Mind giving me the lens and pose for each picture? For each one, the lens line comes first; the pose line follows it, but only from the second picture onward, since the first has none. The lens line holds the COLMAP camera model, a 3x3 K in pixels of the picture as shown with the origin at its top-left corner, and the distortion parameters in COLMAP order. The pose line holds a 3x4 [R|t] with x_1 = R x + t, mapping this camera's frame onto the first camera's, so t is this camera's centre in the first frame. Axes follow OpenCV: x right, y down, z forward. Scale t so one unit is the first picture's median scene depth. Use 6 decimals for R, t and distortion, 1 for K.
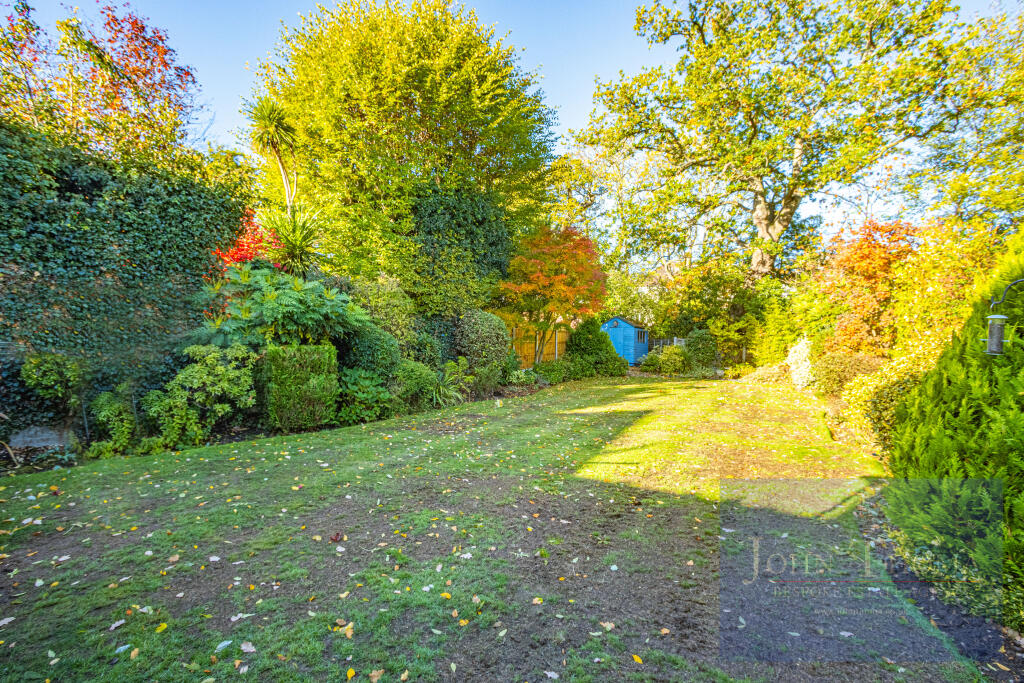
lens RADIAL K [[474.4, 0, 512.1], [0, 474.4, 339.0], [0, 0, 1]] dist [-0.020800, 0.002797]
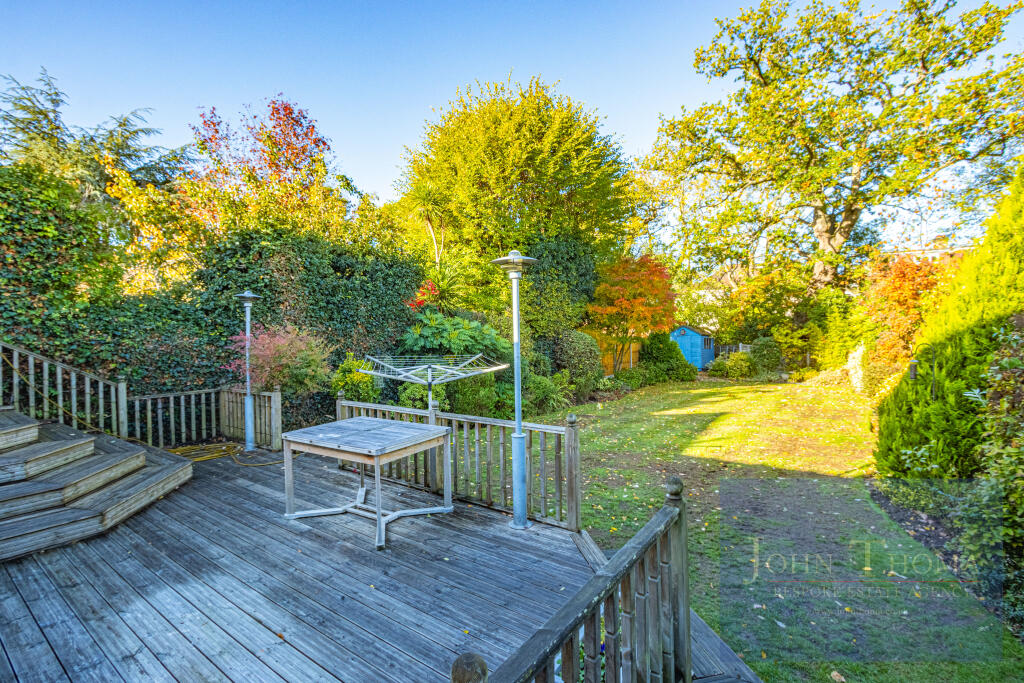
lens RADIAL K [[474.4, 0, 511.3], [0, 474.4, 337.5], [0, 0, 1]] dist [-0.020800, 0.002797]
pose [[0.992813, -0.025370, -0.116959, -0.074205], [0.024120, 0.999636, -0.012093, -0.027078], [0.117223, 0.009186, 0.993063, -0.199902]]
